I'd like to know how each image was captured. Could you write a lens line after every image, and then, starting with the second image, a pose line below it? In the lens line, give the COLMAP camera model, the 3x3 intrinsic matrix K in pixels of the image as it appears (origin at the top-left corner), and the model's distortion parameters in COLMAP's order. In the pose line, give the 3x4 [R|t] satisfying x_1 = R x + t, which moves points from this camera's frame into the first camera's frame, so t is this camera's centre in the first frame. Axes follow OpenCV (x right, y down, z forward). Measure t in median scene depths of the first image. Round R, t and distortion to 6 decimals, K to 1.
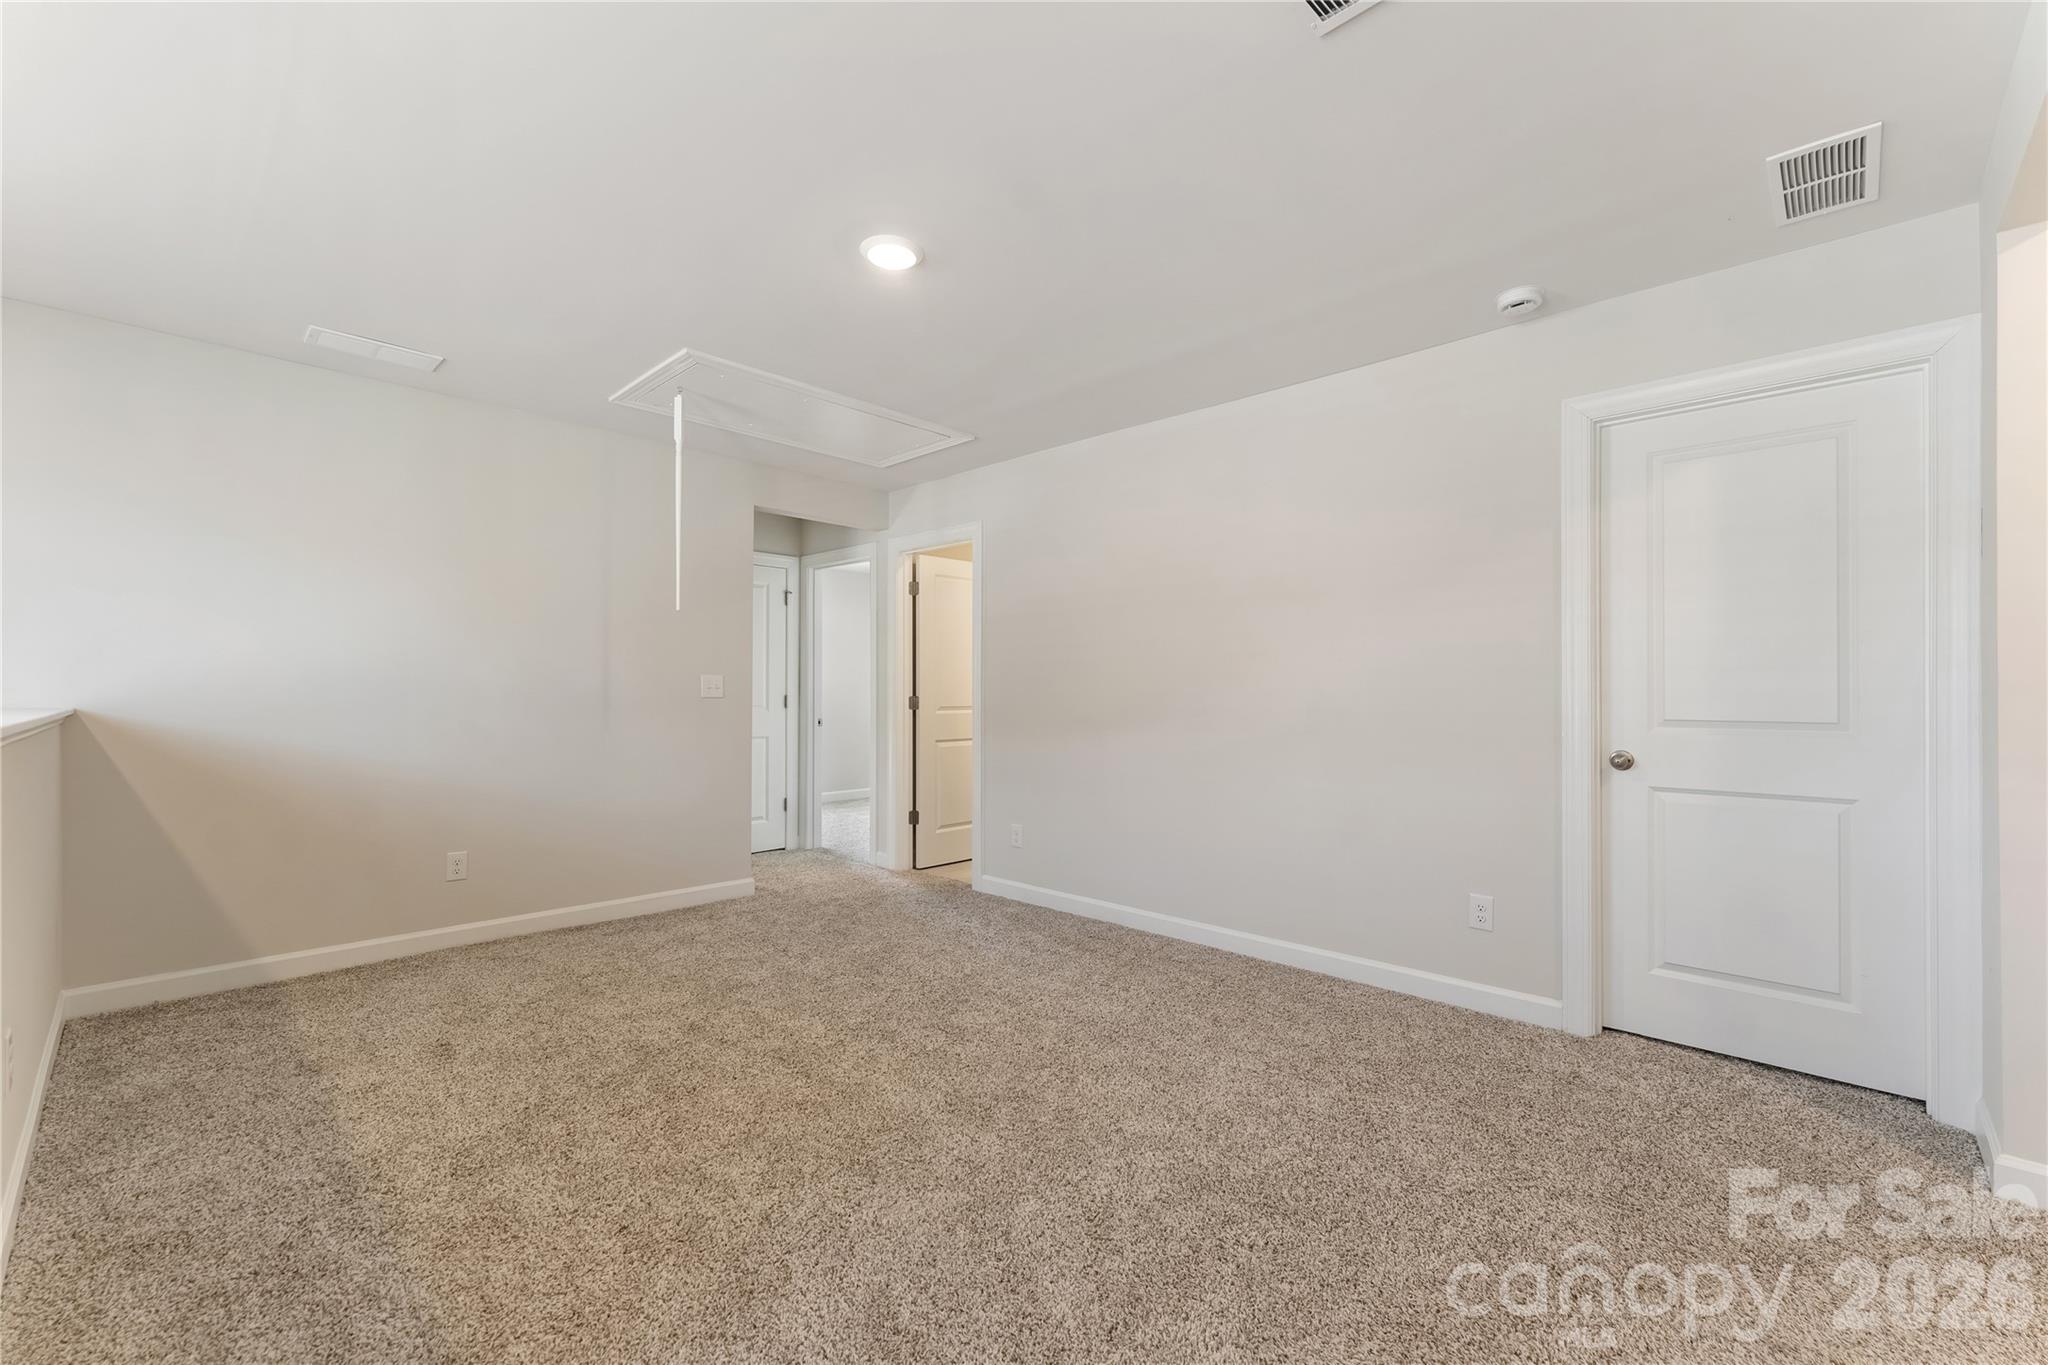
lens RADIAL K [[835.6, 0, 1012.7], [0, 835.6, 681.1], [0, 0, 1]] dist [-0.000914, -0.000188]
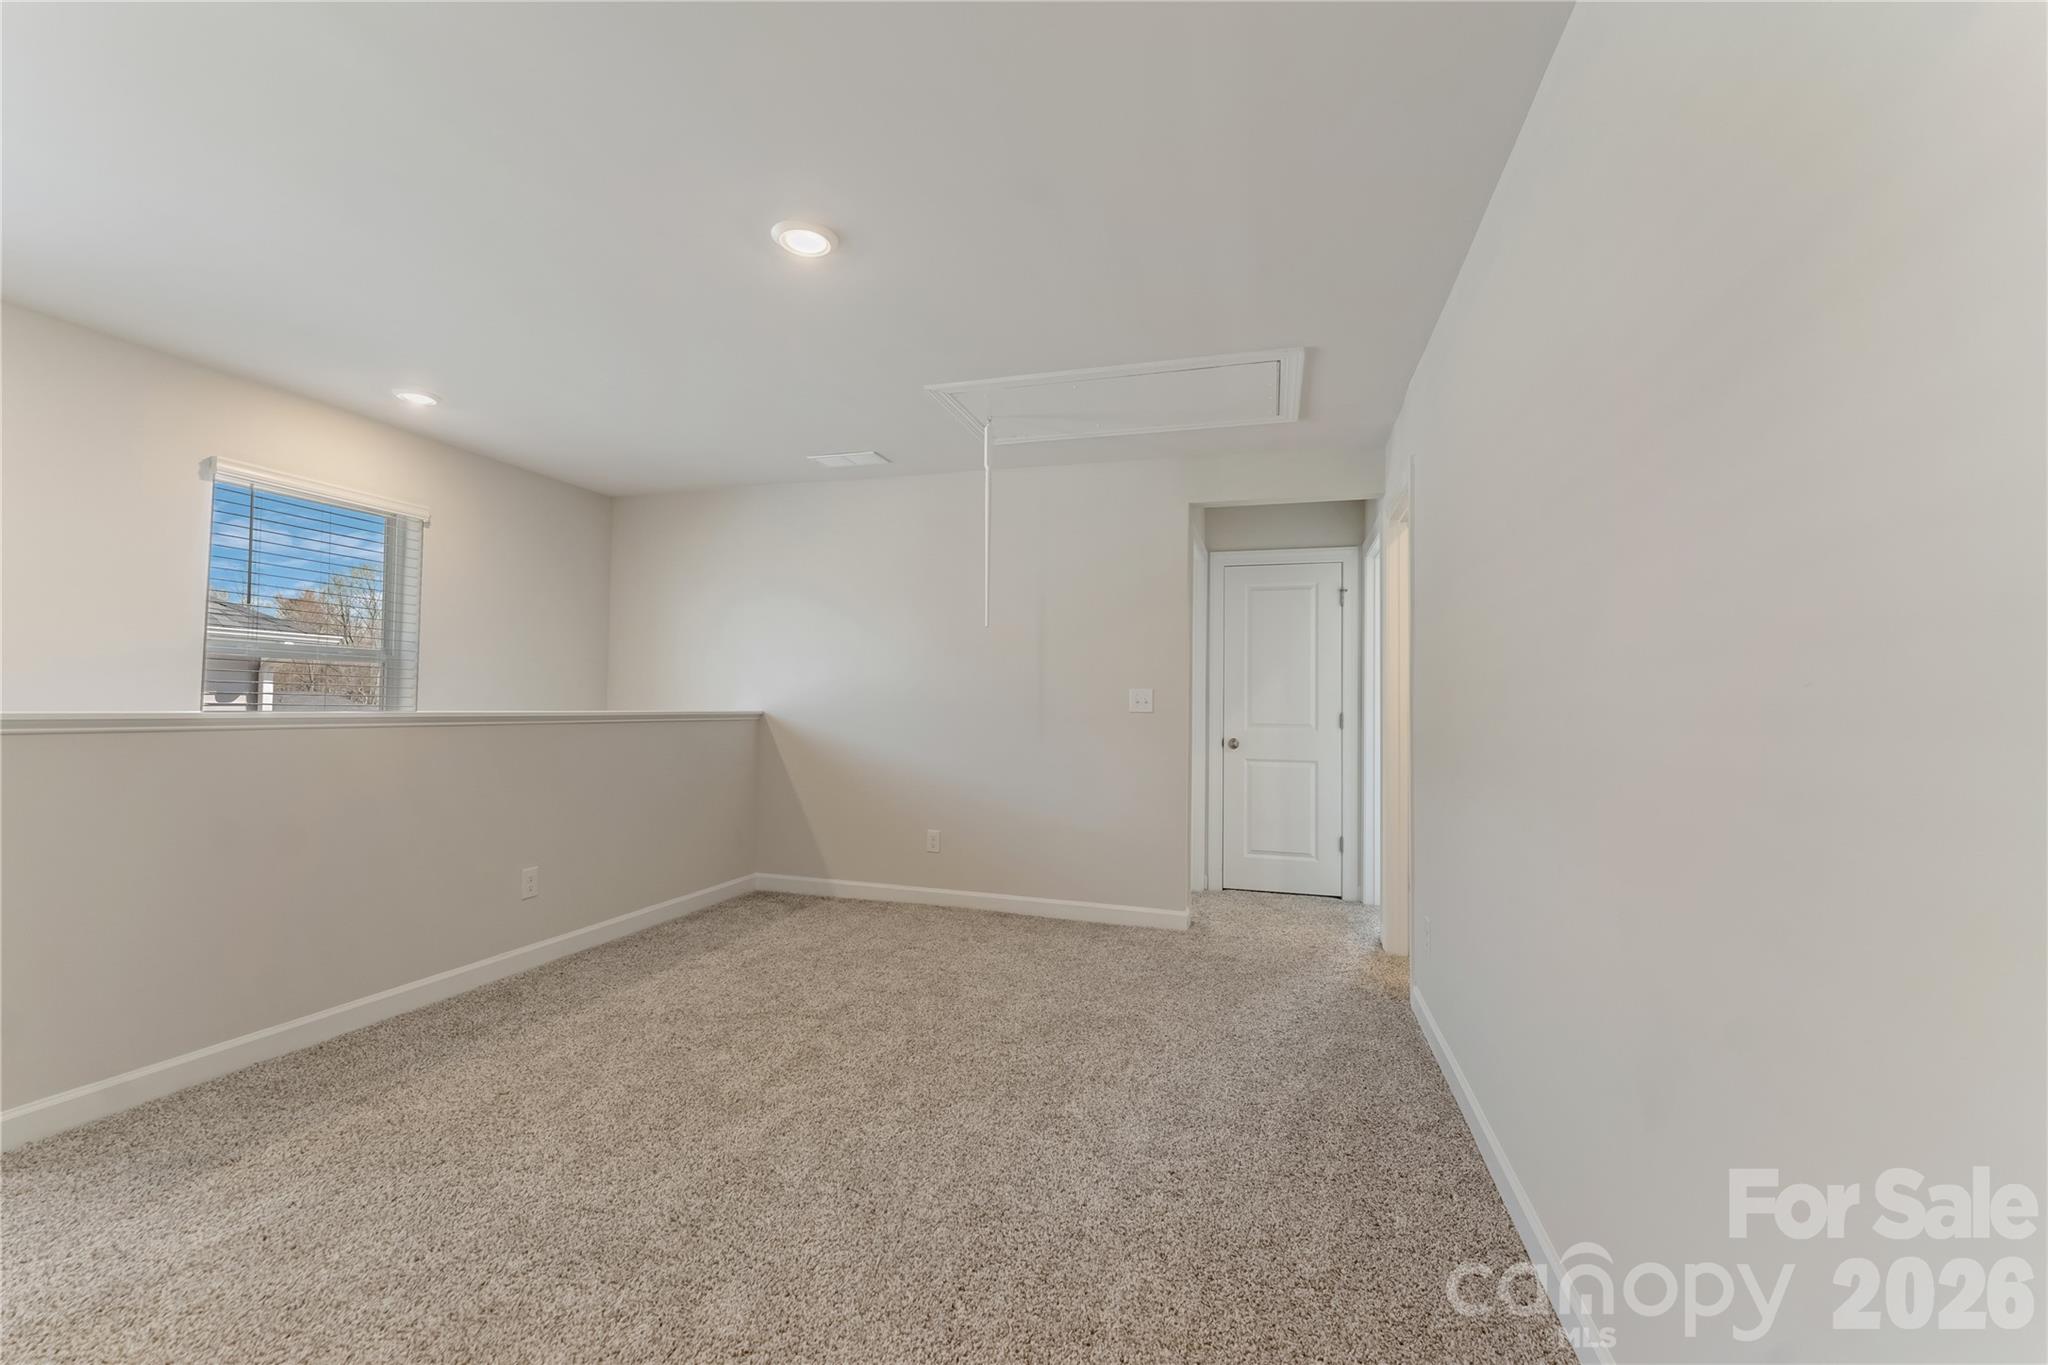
lens RADIAL K [[851.3, 0, 1020.3], [0, 851.3, 680.1], [0, 0, 1]] dist [-0.015393, -0.000384]
pose [[0.455400, -0.021182, -0.890035, 0.586279], [-0.001137, 0.999702, -0.024373, 0.008955], [0.890286, 0.012112, 0.455240, 0.563415]]
